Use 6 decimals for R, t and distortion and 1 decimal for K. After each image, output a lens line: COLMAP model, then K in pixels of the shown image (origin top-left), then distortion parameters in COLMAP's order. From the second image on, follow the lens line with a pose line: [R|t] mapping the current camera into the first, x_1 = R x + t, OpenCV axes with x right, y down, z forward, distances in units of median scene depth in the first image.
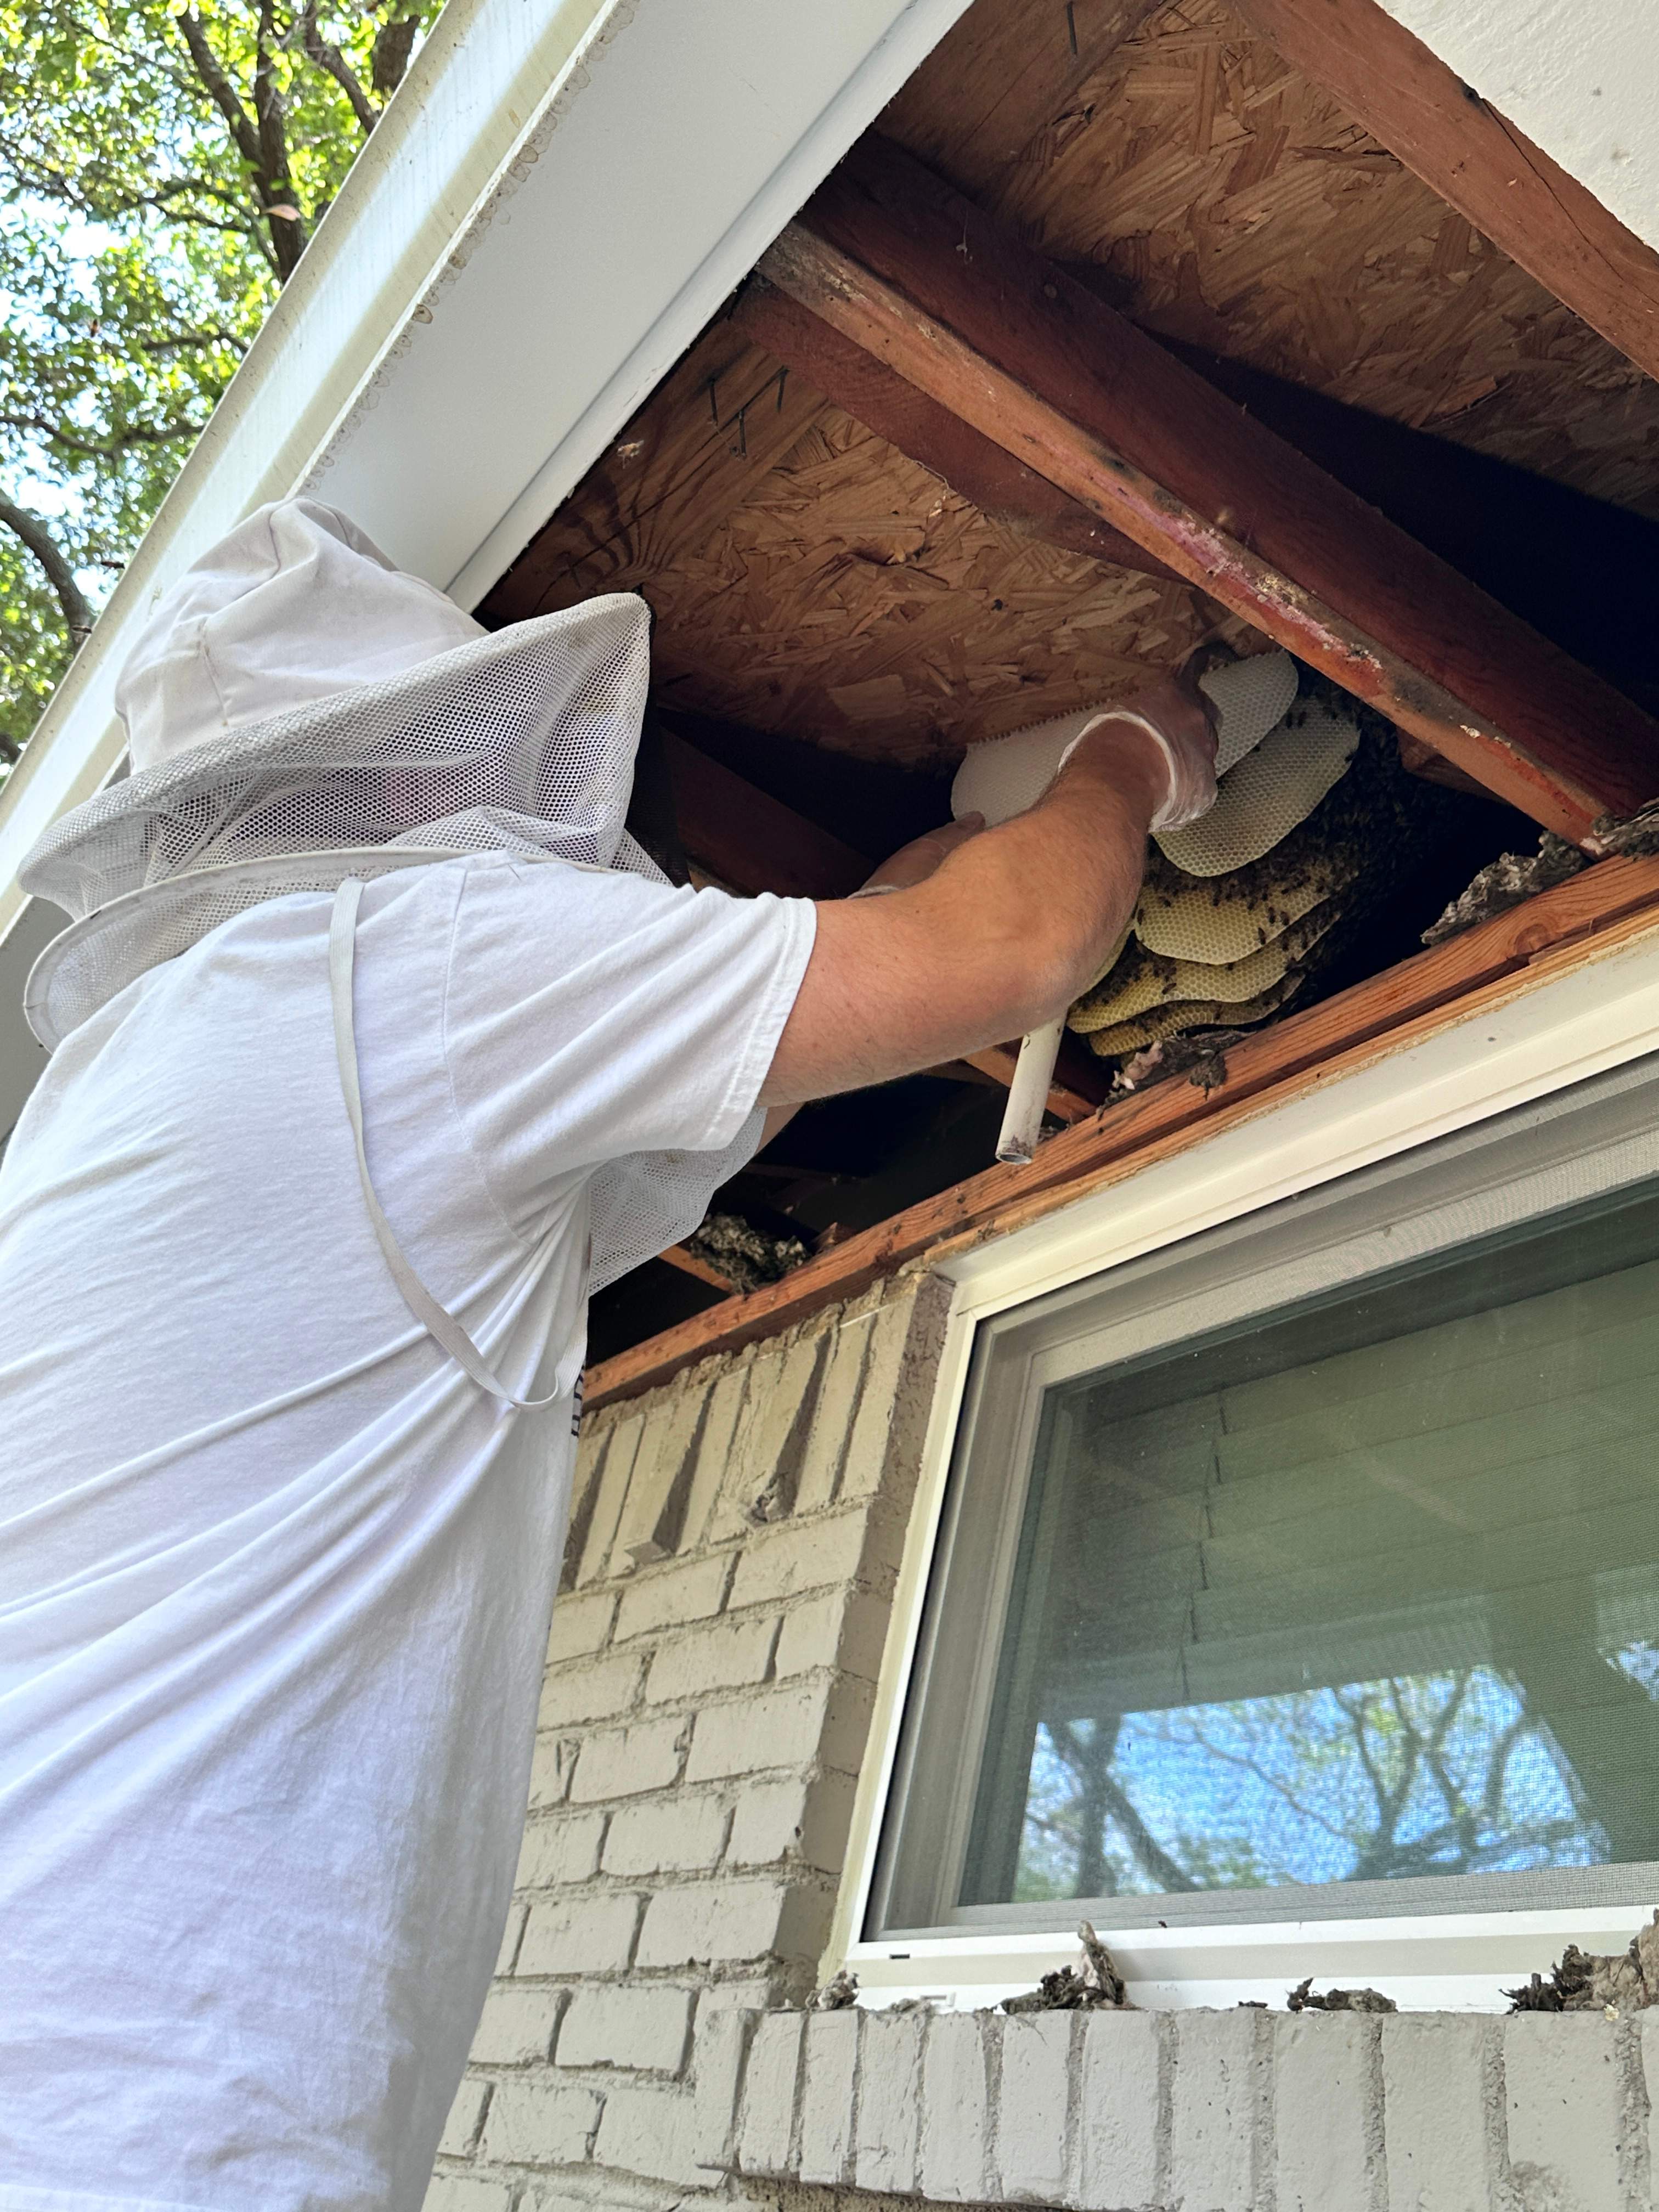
lens RADIAL K [[2124.5, 0, 831.8], [0, 2124.5, 1122.1], [0, 0, 1]] dist [0.221451, -0.529326]
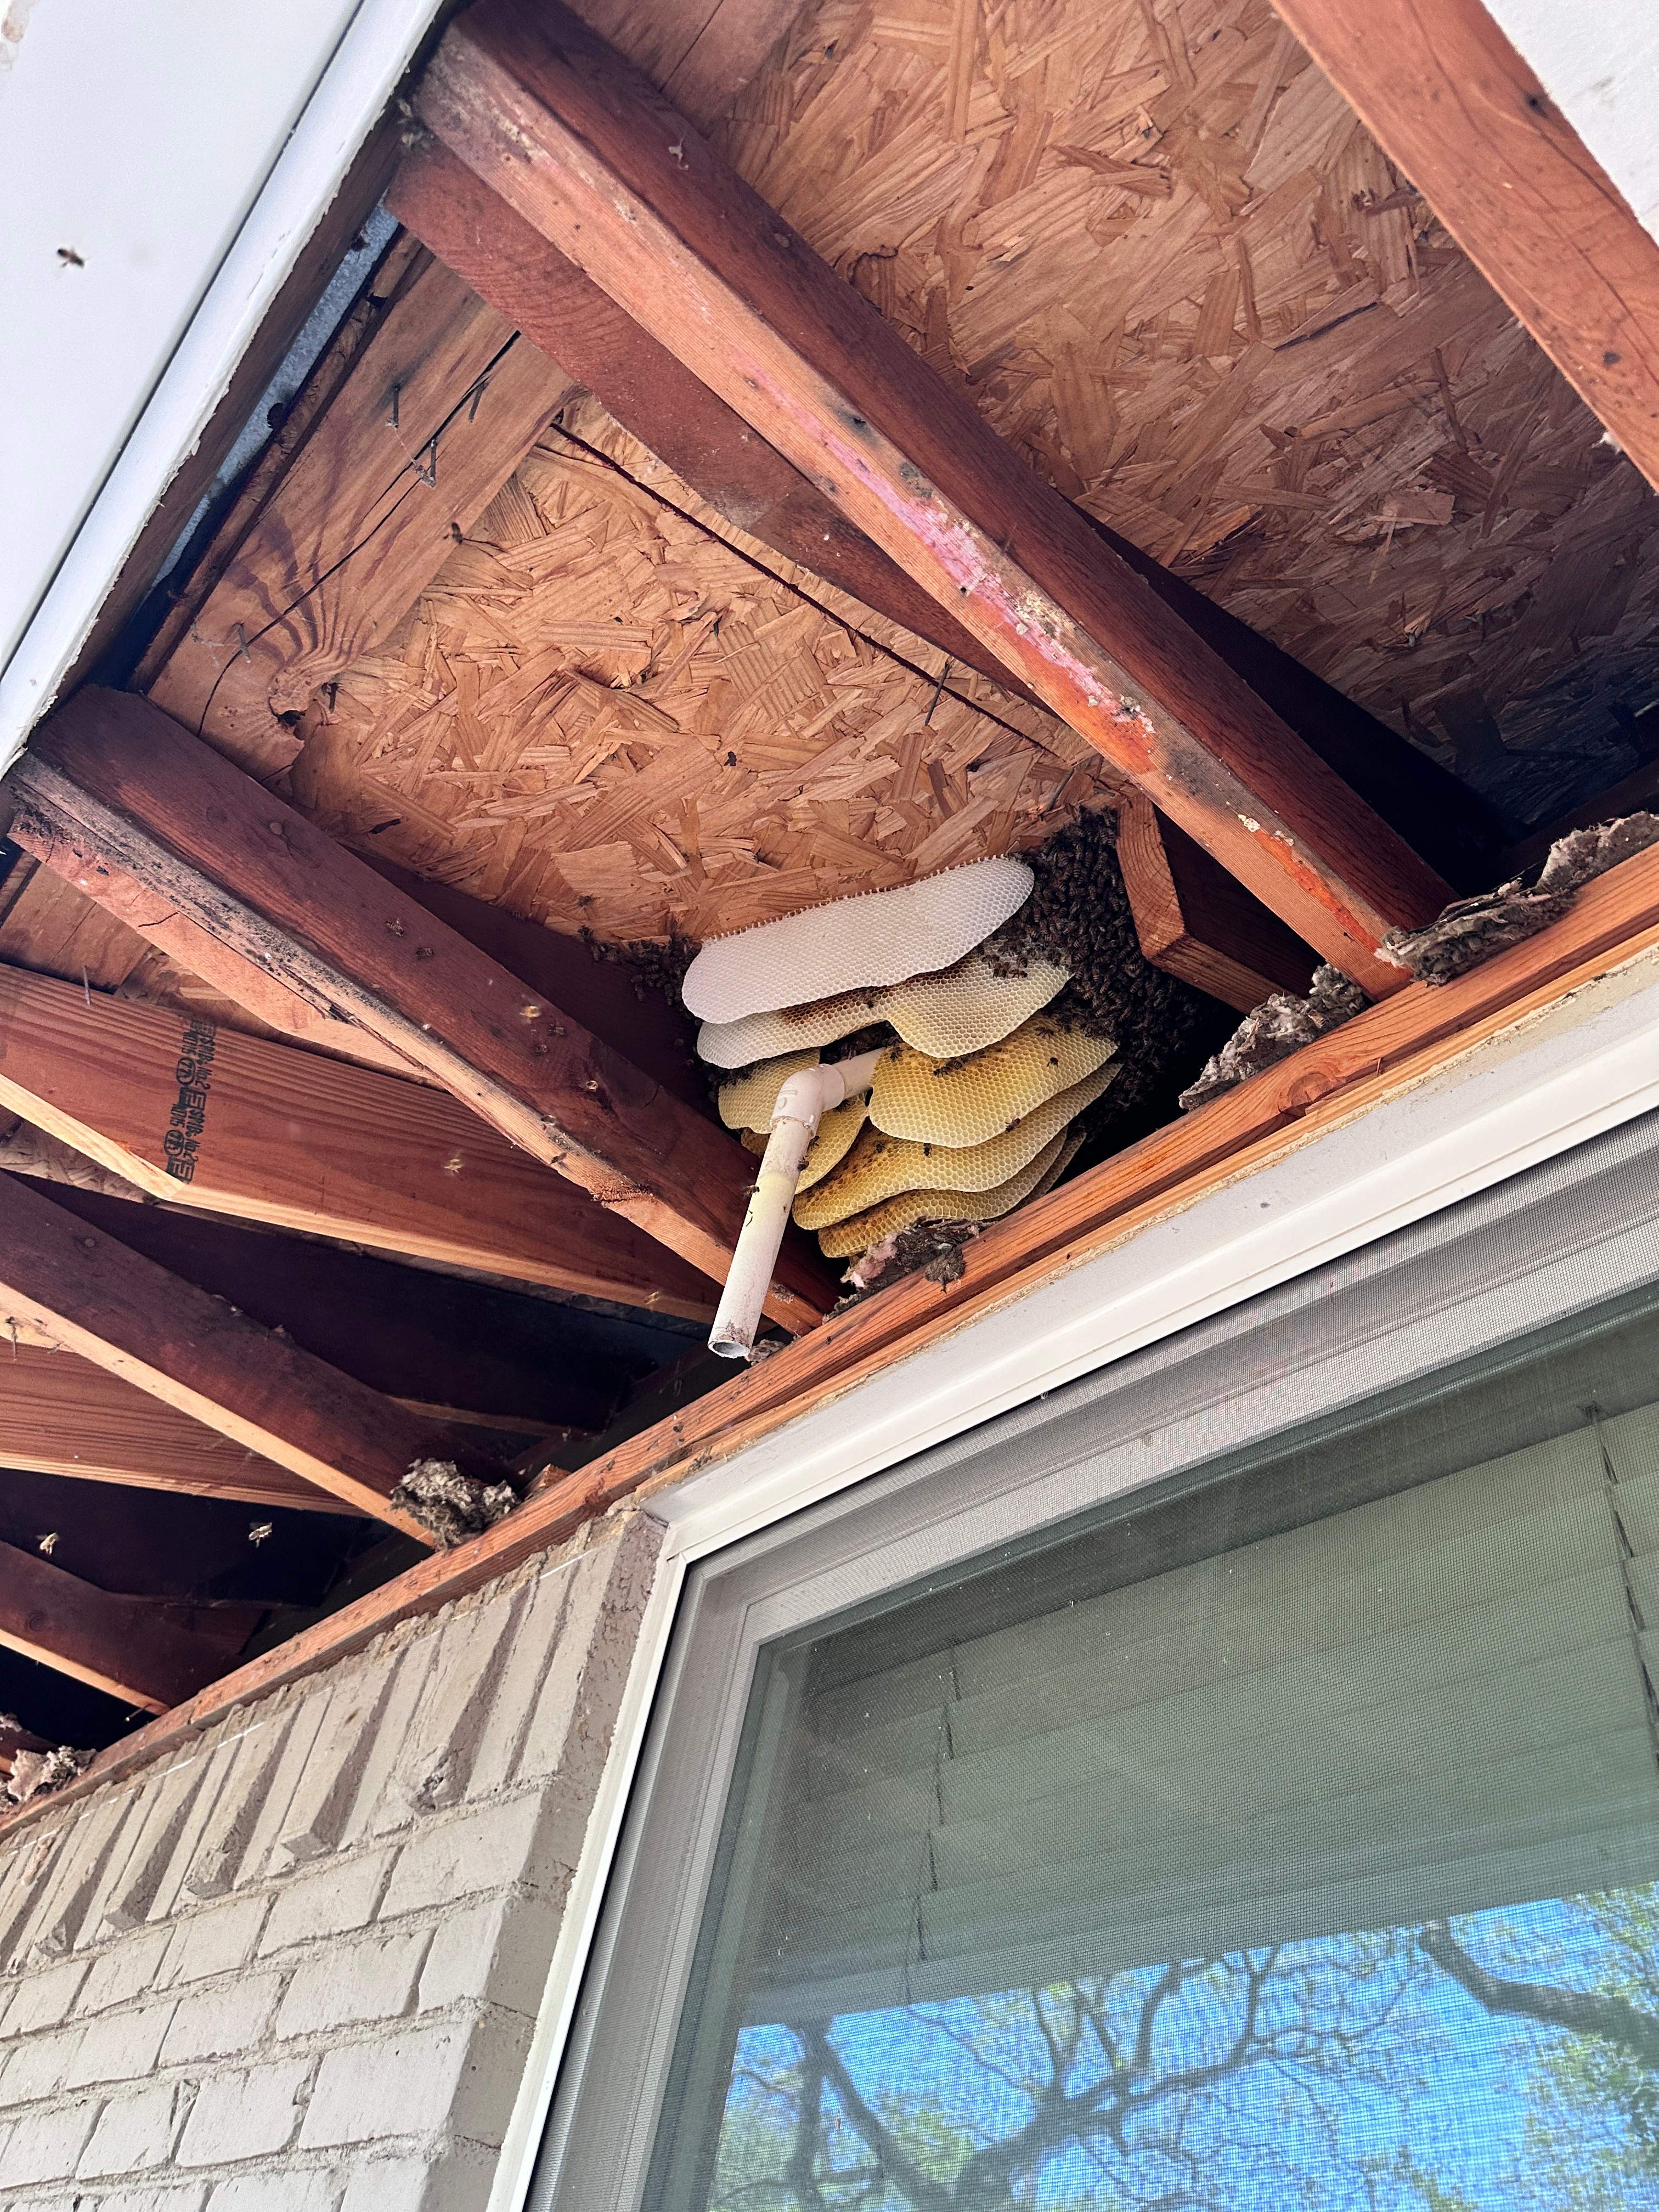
lens RADIAL K [[1555.8, 0, 846.7], [0, 1555.8, 1101.7], [0, 0, 1]] dist [0.134688, -0.238503]
pose [[0.991248, 0.051648, 0.121493, 0.050020], [-0.021512, 0.971187, -0.237344, 0.067676], [-0.130250, 0.232654, 0.963798, 0.349696]]
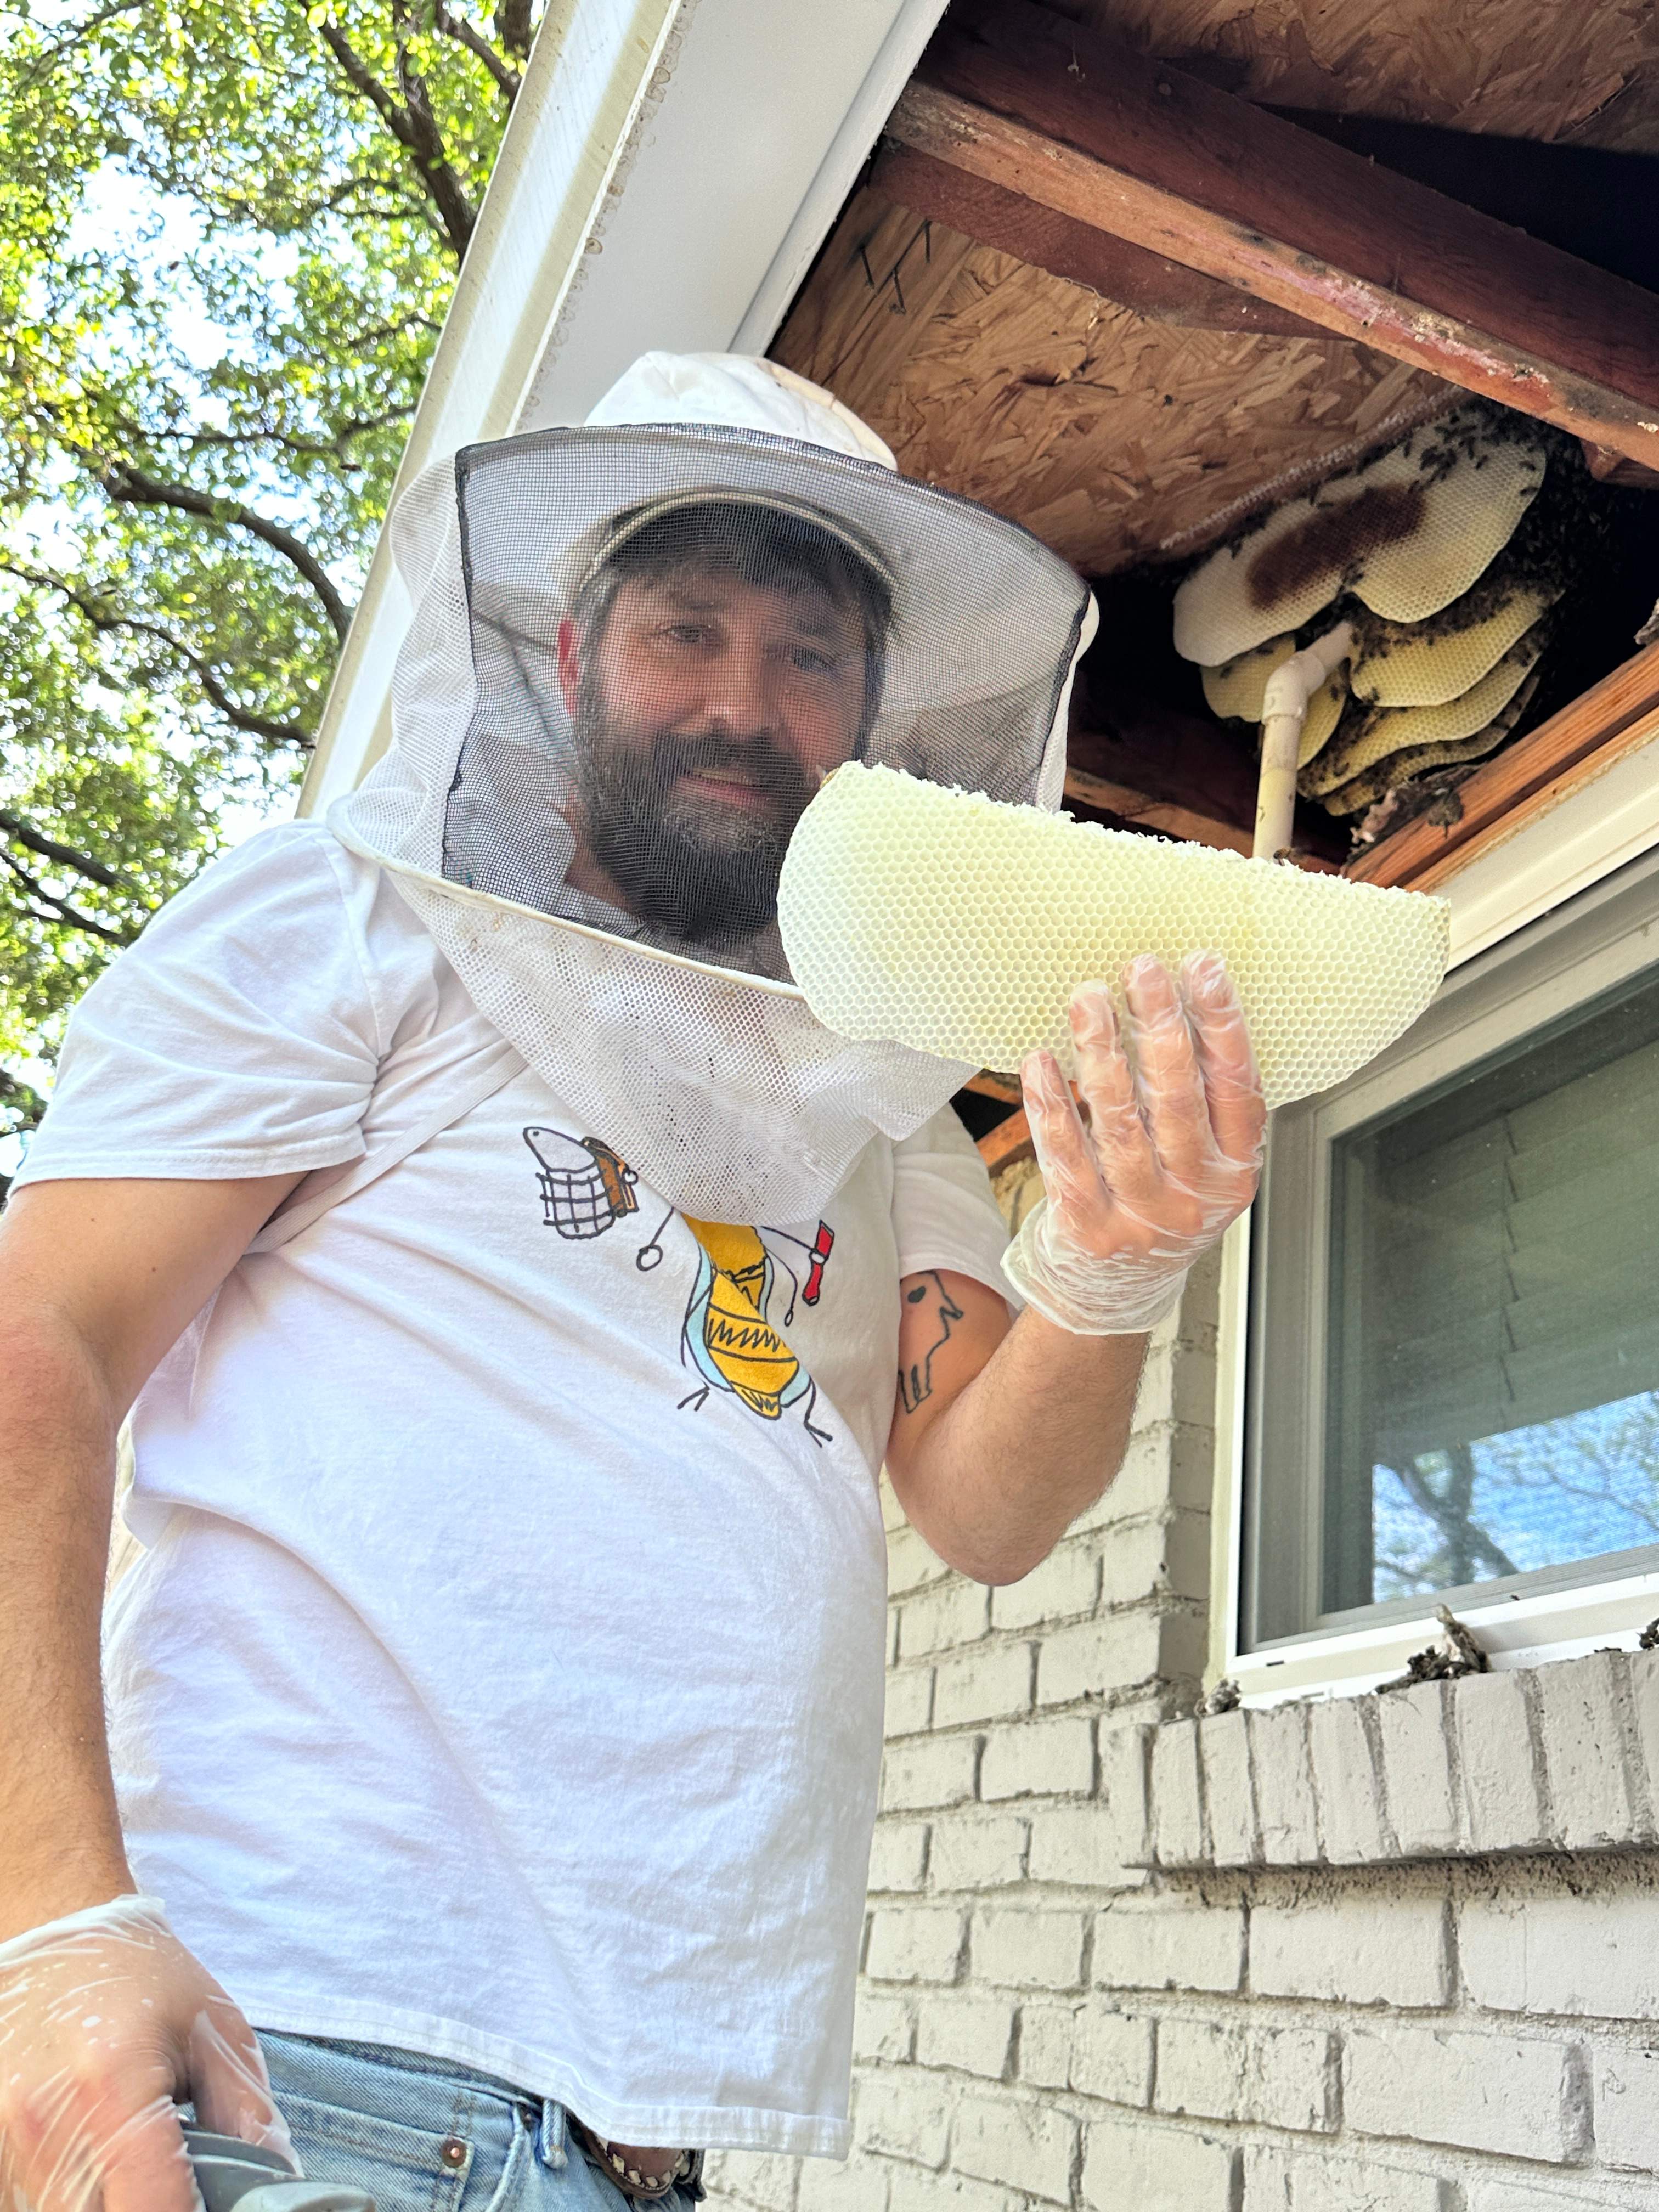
lens RADIAL K [[2015.8, 0, 813.7], [0, 2015.8, 1110.9], [0, 0, 1]] dist [0.205207, -0.493940]
pose [[0.975601, -0.160762, -0.149527, 0.003536], [0.170354, 0.983922, 0.053641, 0.014319], [0.138500, -0.077805, 0.987301, -0.030054]]
